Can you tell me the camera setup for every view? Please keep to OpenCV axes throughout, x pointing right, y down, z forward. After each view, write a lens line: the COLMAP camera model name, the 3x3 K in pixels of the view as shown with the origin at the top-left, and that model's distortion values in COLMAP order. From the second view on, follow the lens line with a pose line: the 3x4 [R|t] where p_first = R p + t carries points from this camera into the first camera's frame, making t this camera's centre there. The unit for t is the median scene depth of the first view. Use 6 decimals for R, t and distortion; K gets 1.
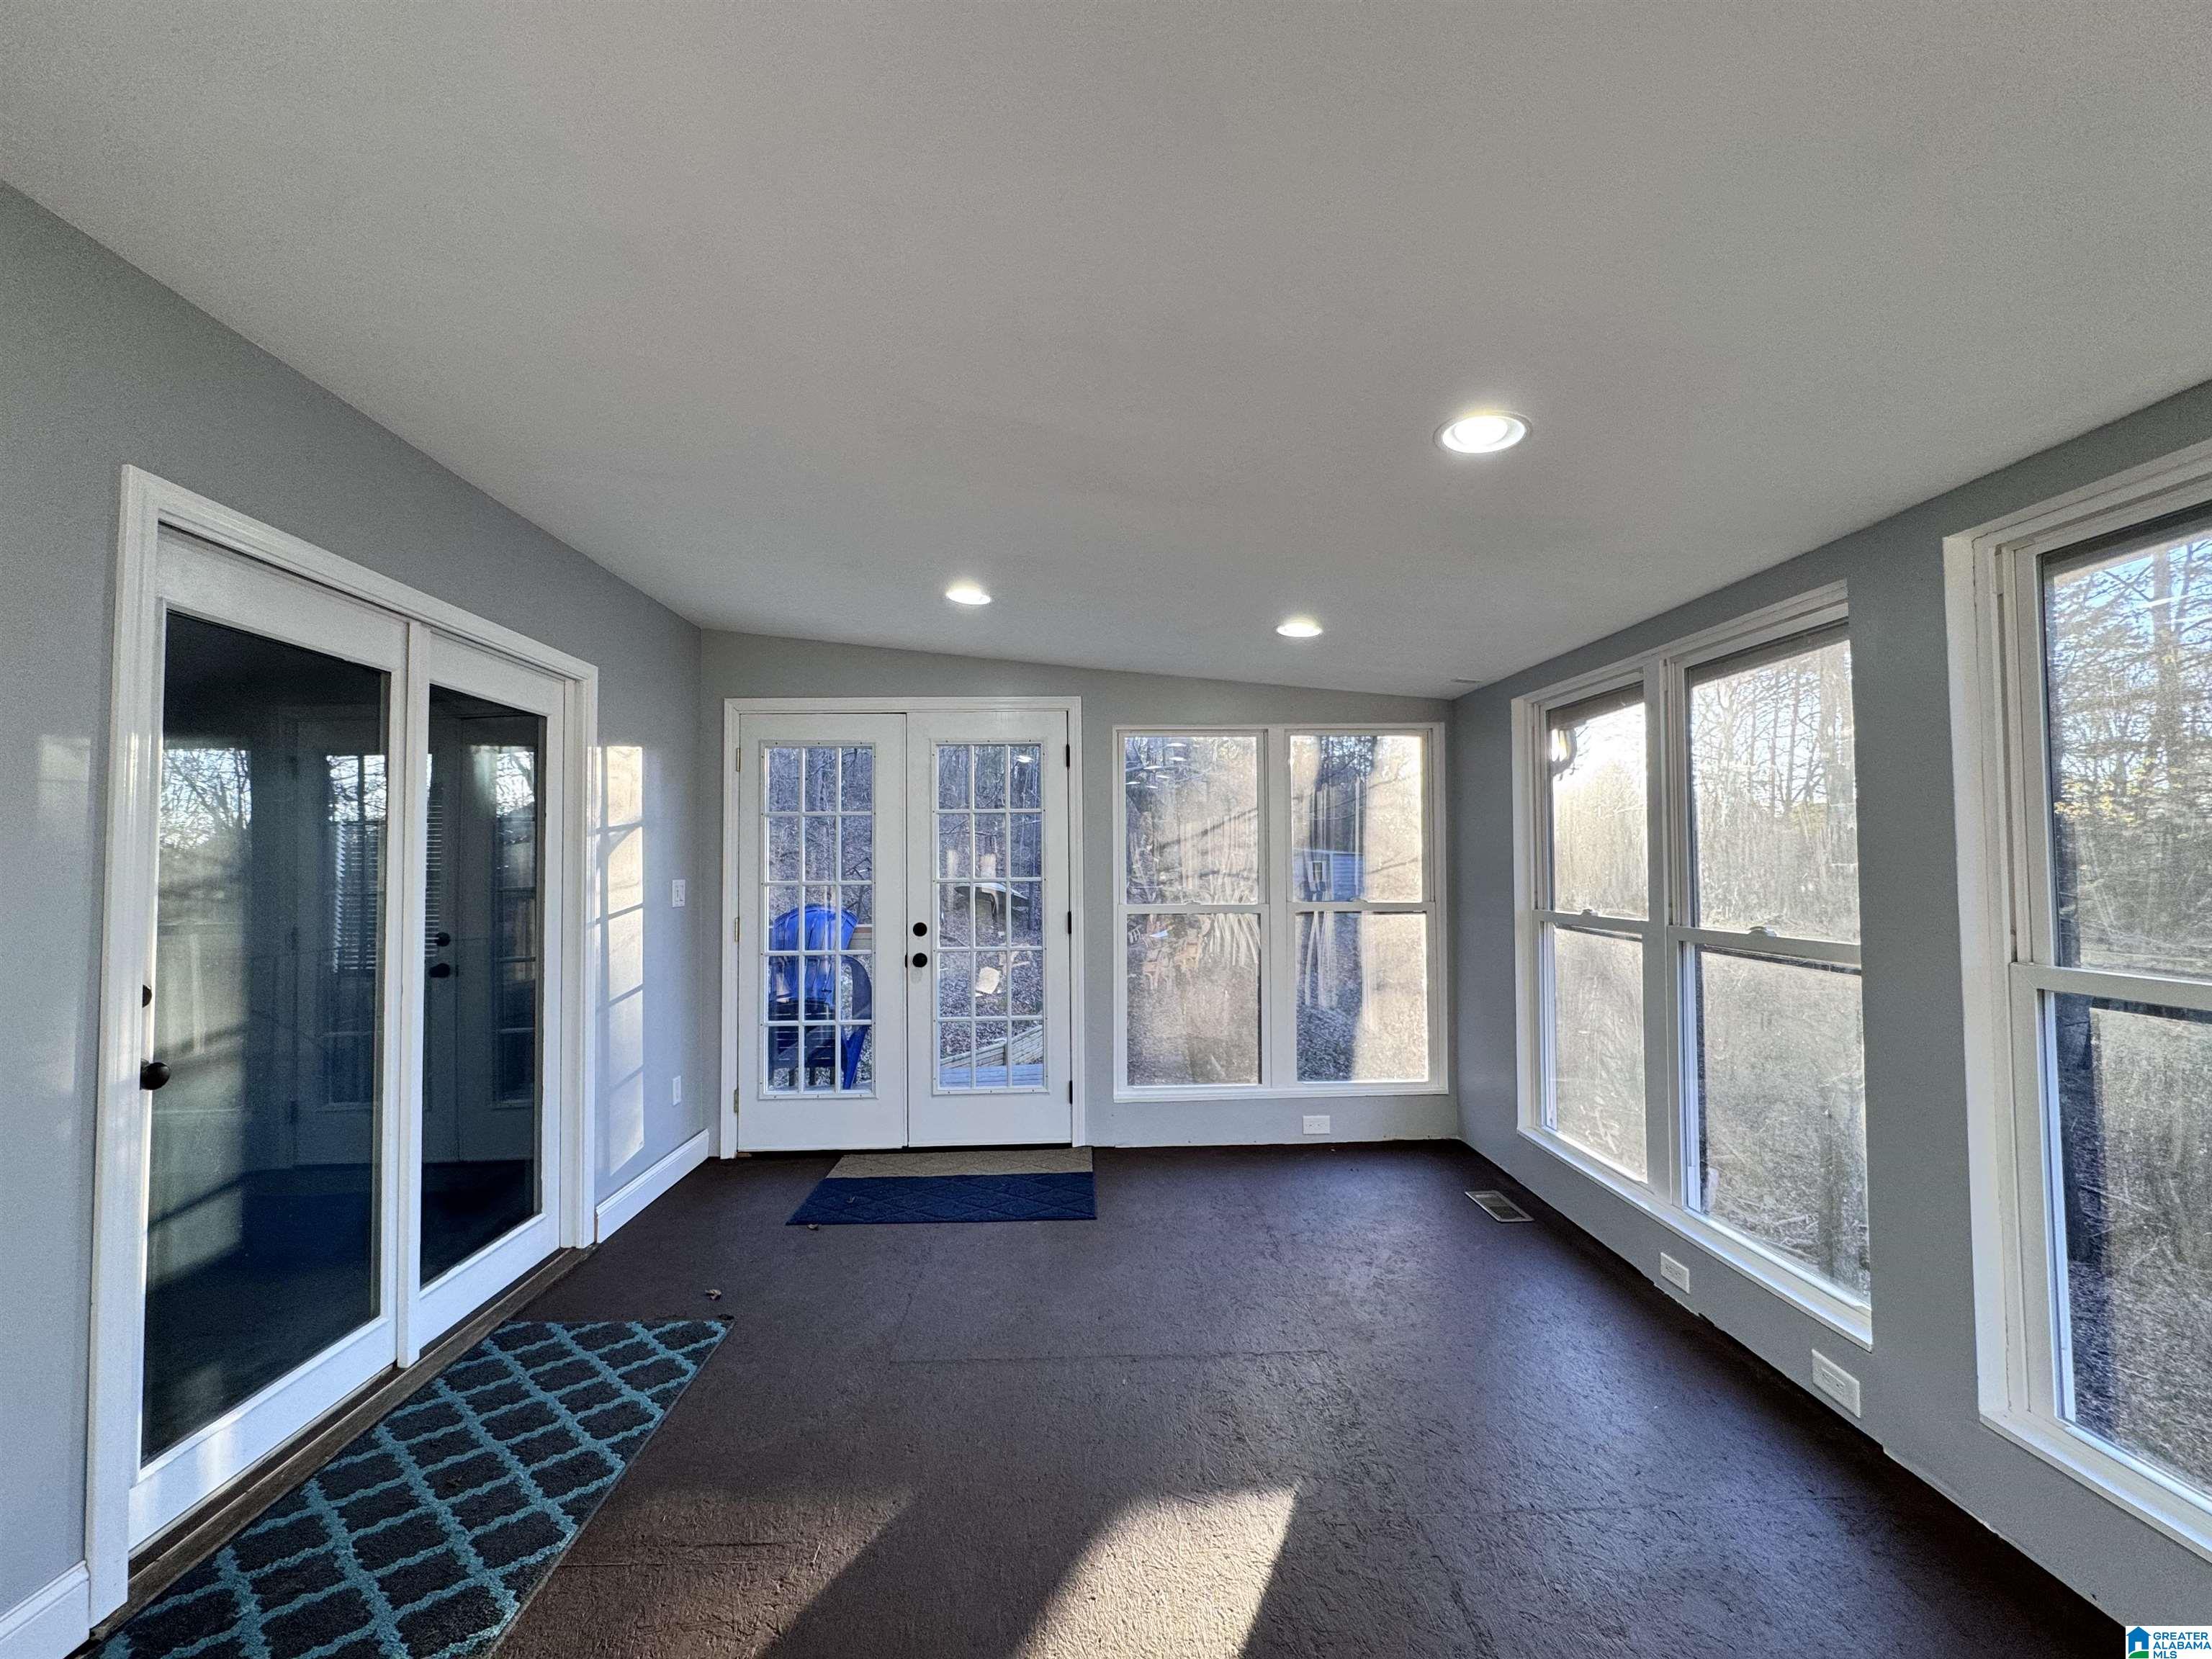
lens RADIAL K [[885.0, 0, 1106.0], [0, 885.0, 829.5], [0, 0, 1]] dist [0.001260, 0.000487]
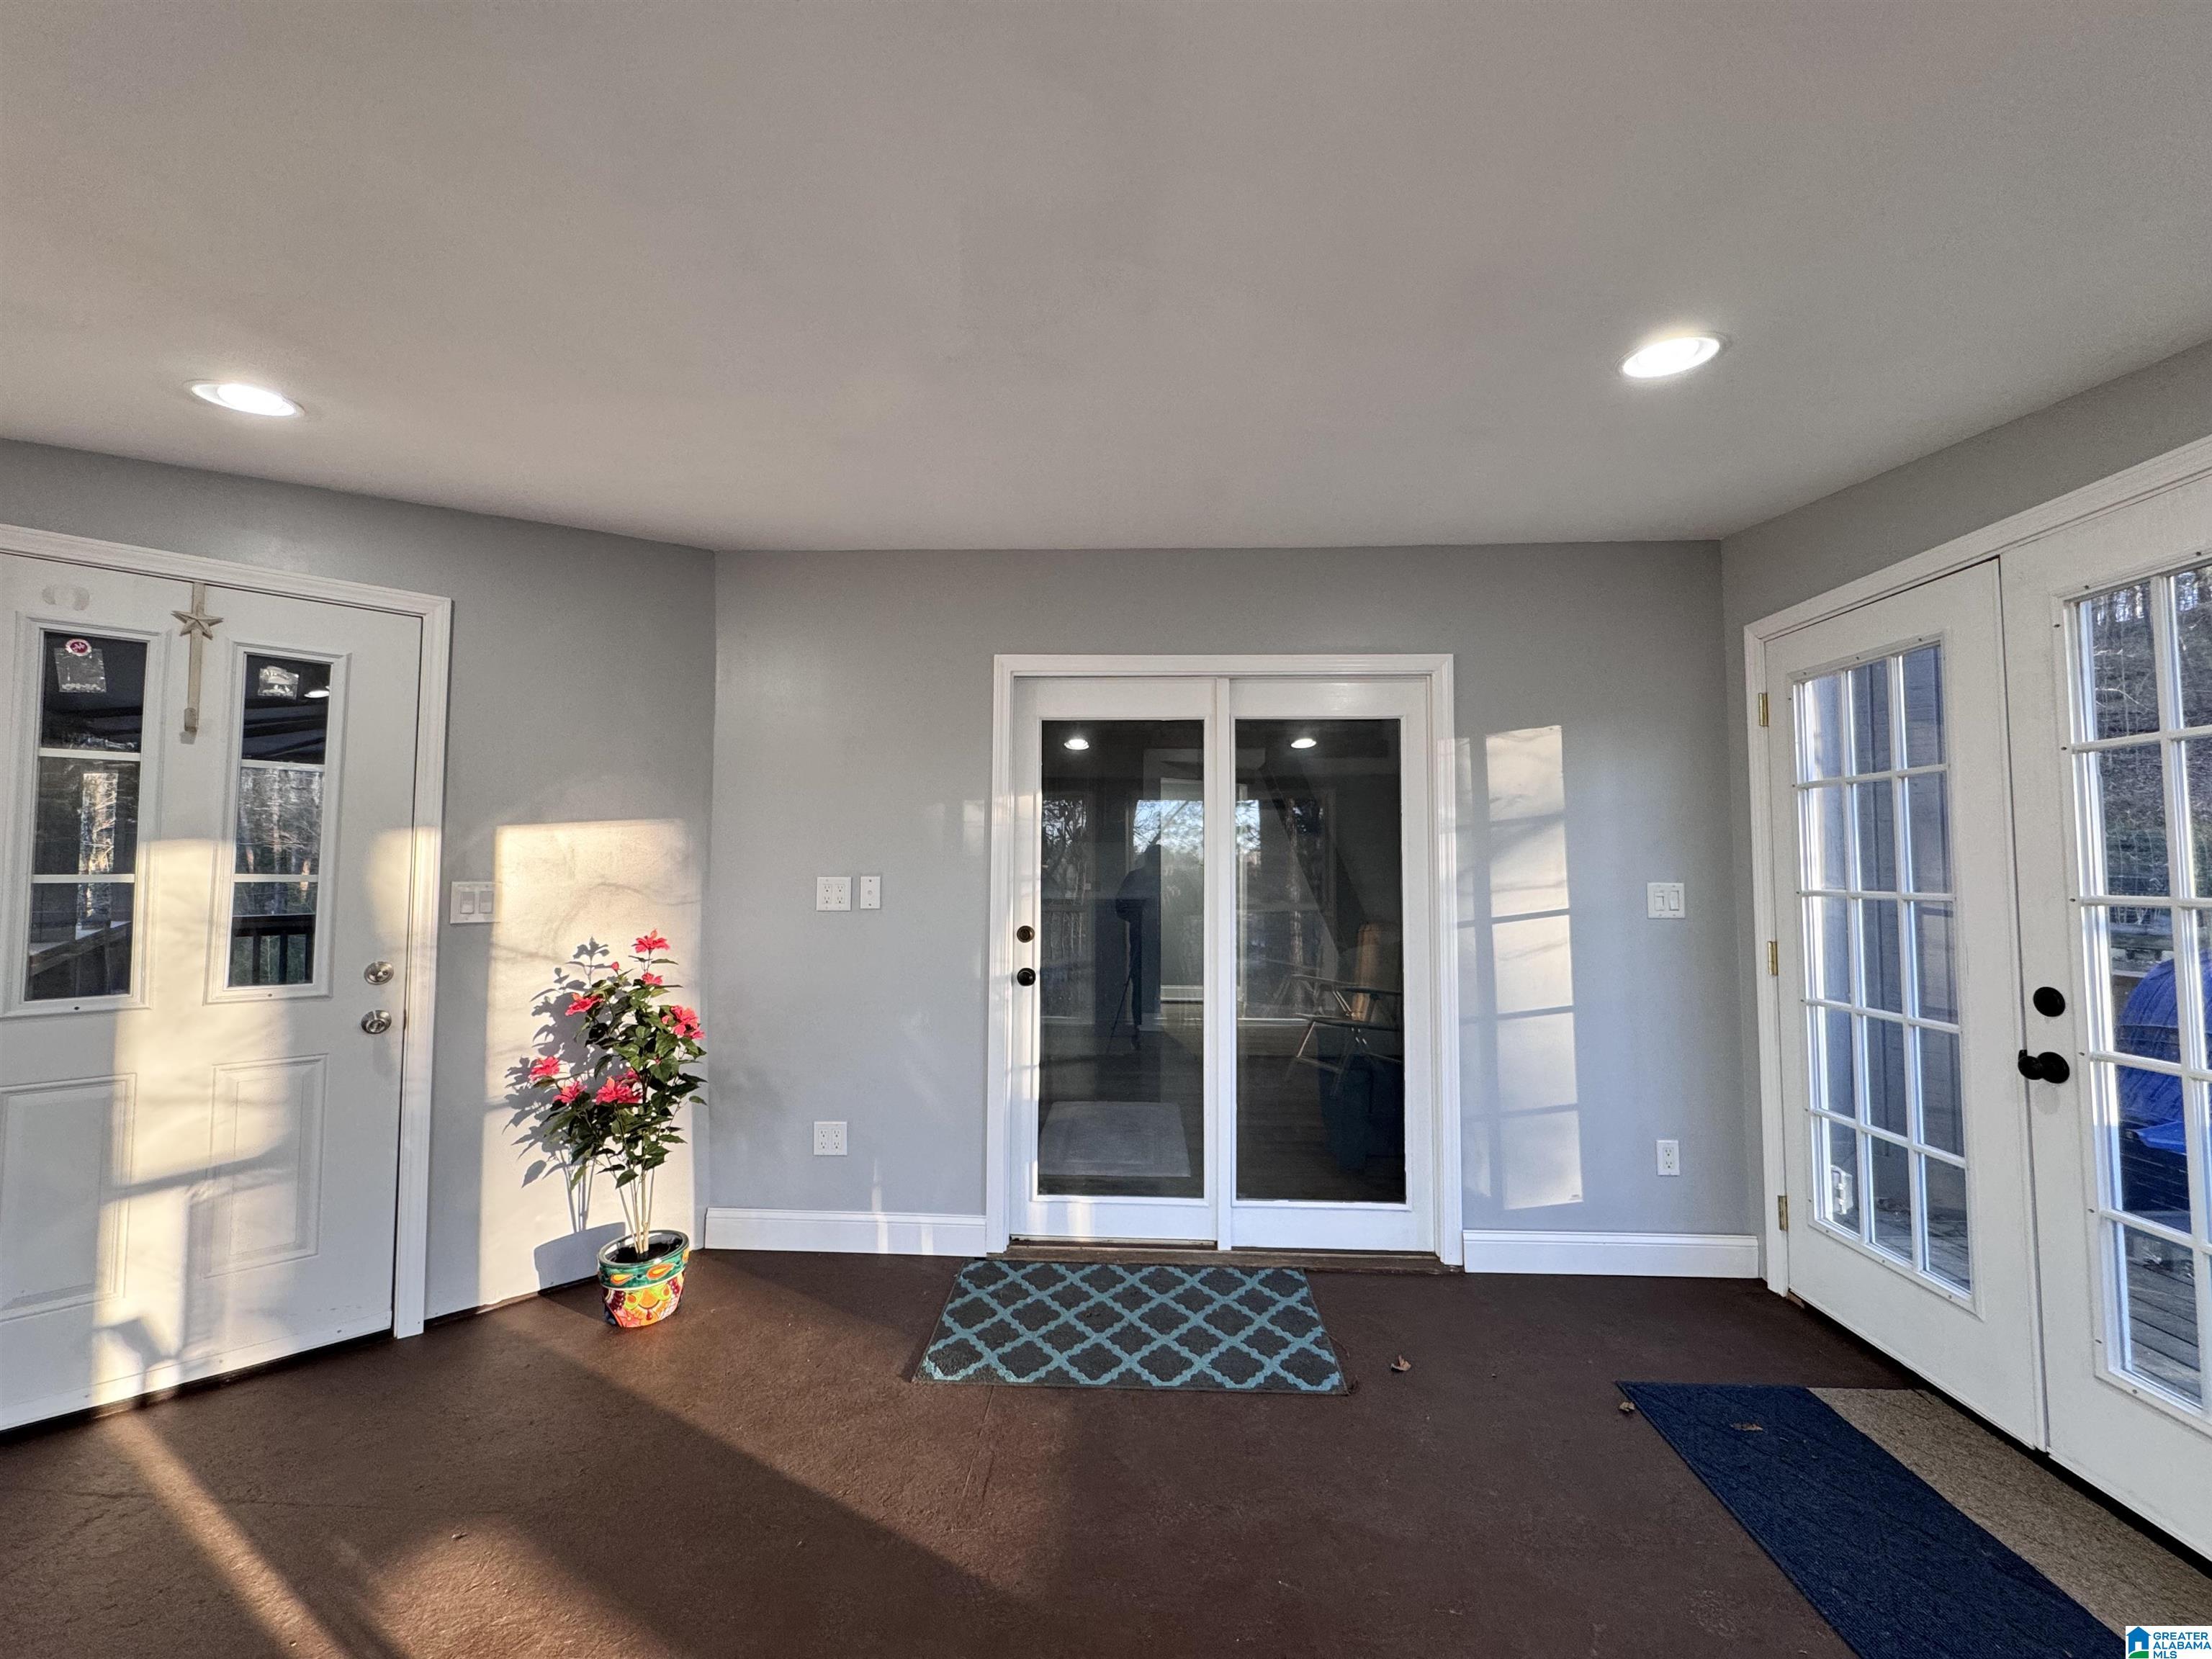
lens RADIAL K [[885.0, 0, 1106.0], [0, 885.0, 829.5], [0, 0, 1]] dist [0.001260, 0.000487]
pose [[-0.087219, -0.035616, -0.995552, 0.523307], [0.042294, 0.998327, -0.039421, 0.032668], [0.995291, -0.045544, -0.085567, 0.937444]]
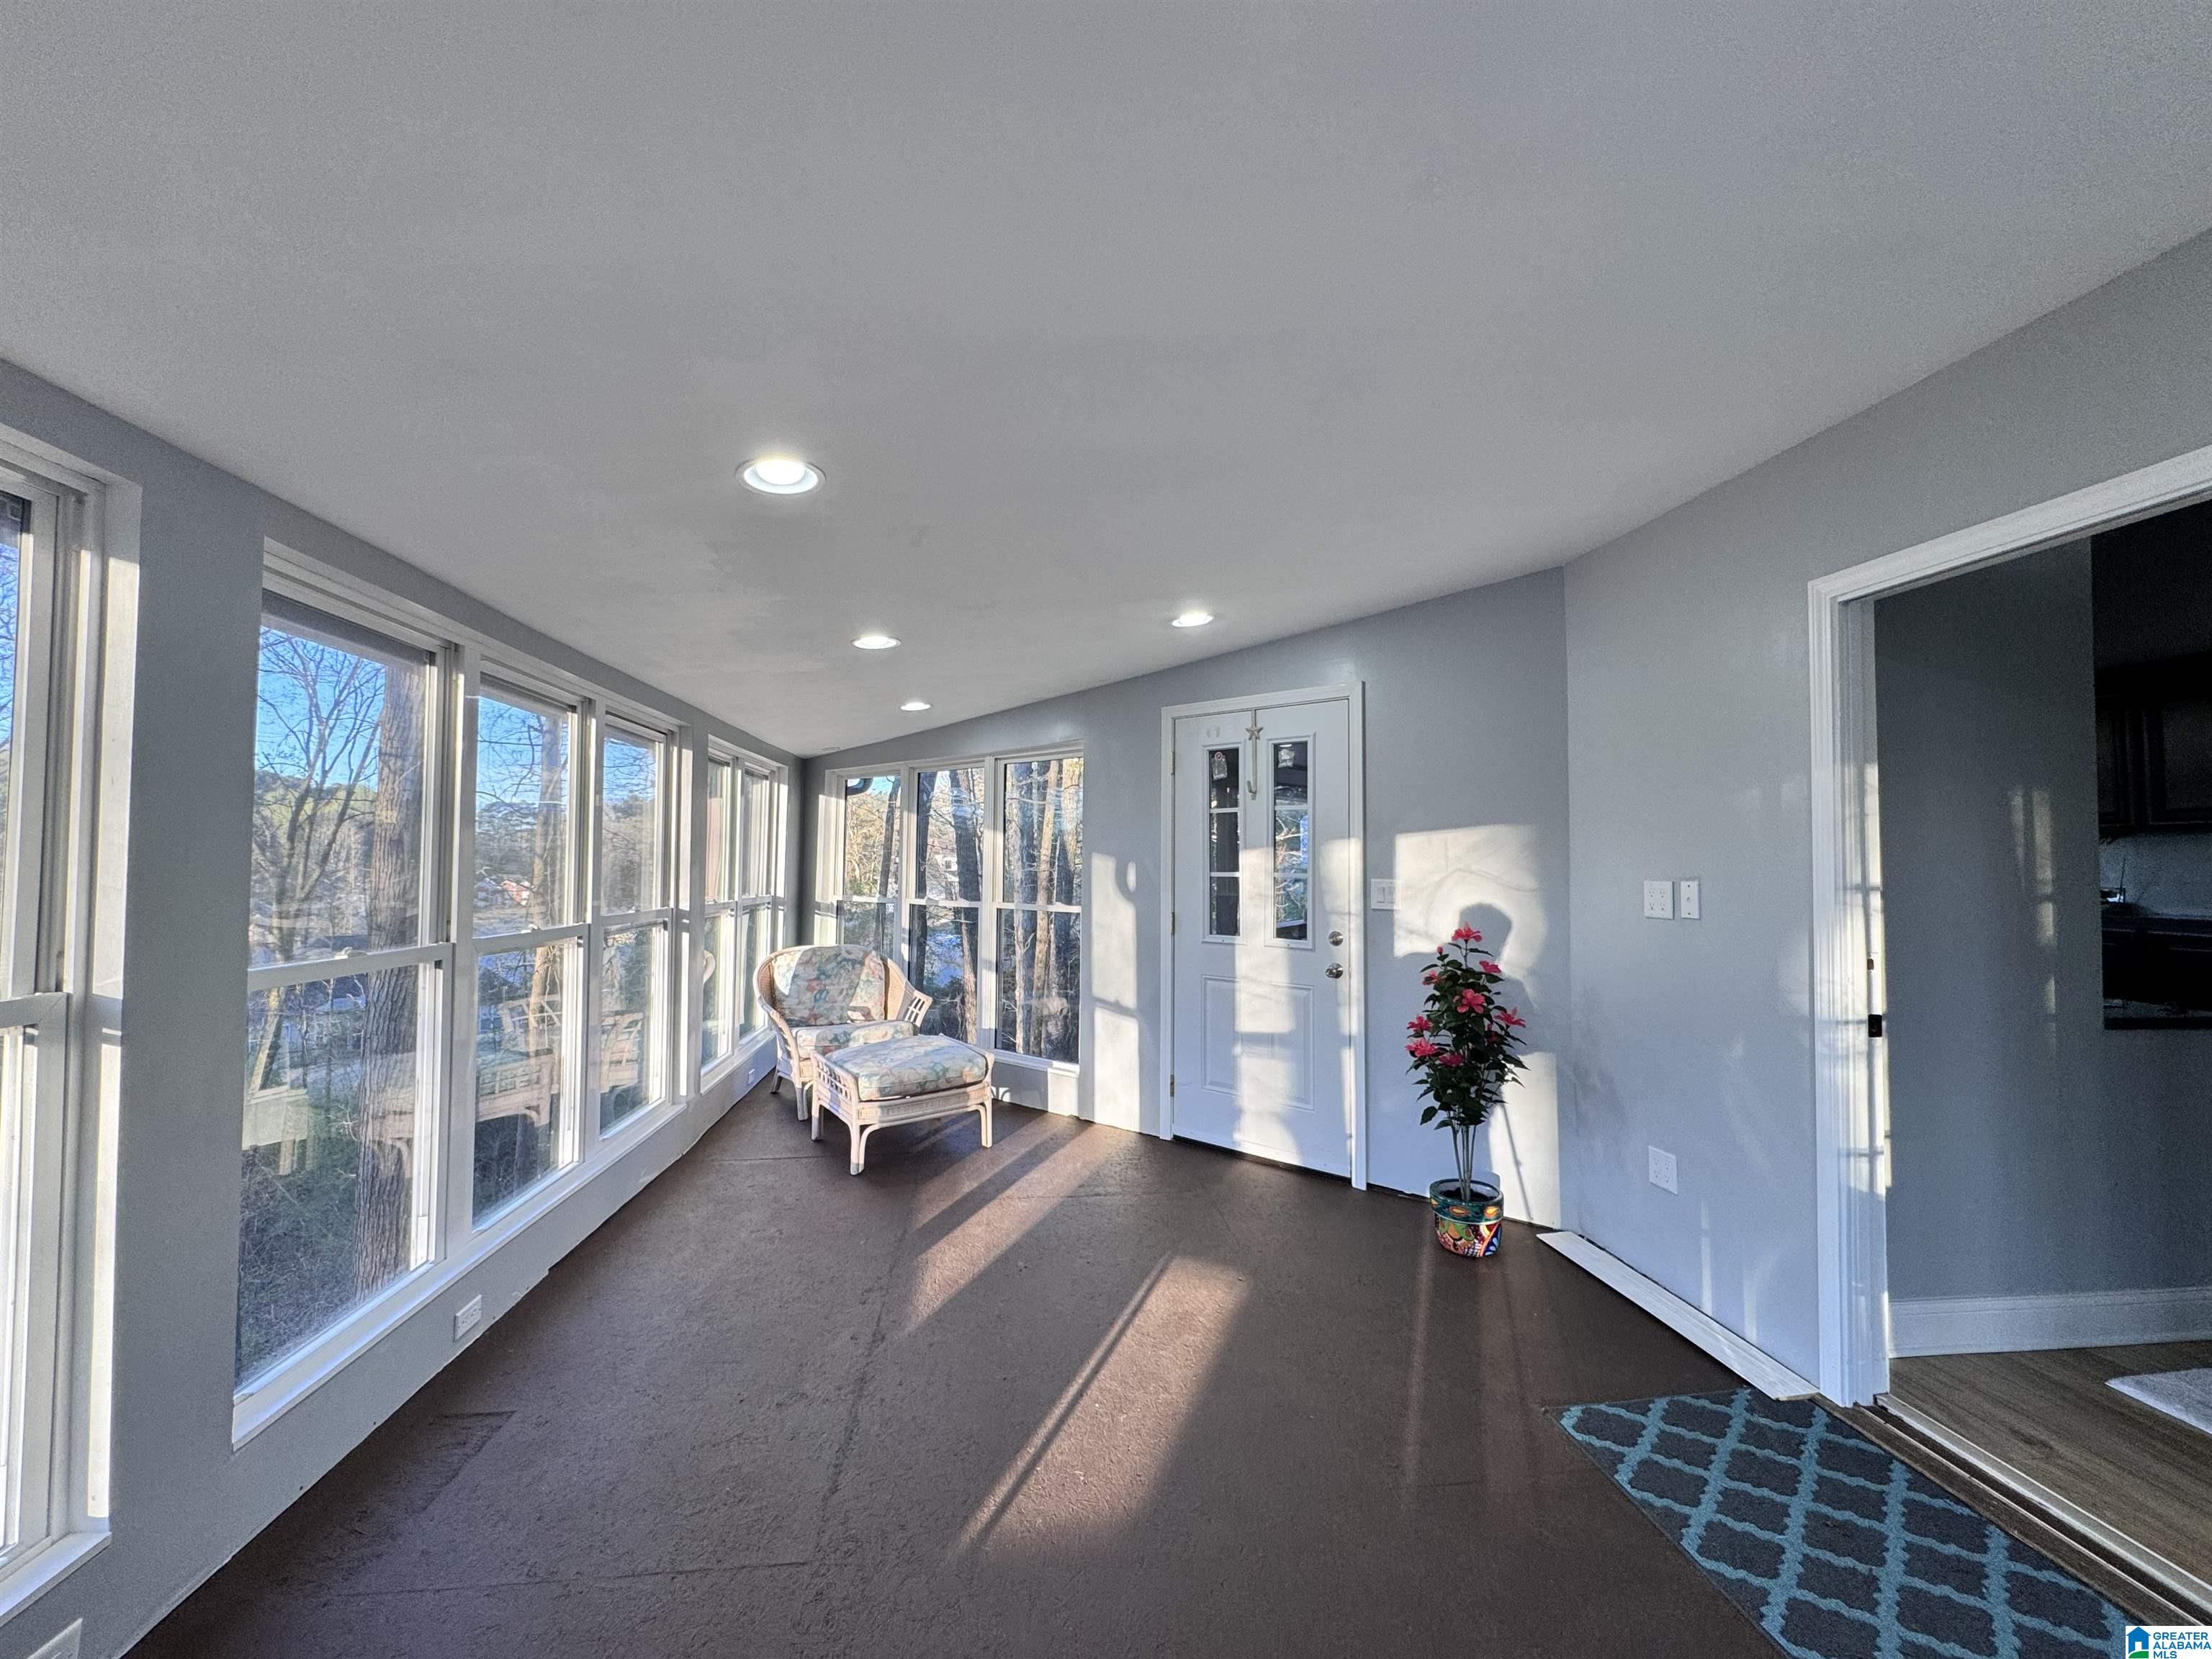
lens RADIAL K [[885.0, 0, 1106.0], [0, 885.0, 829.5], [0, 0, 1]] dist [0.001260, 0.000487]
pose [[-0.997236, 0.001569, -0.074278, 0.081919], [0.007839, 0.996418, -0.084198, 0.059667], [0.073880, -0.084547, -0.993677, 1.545845]]
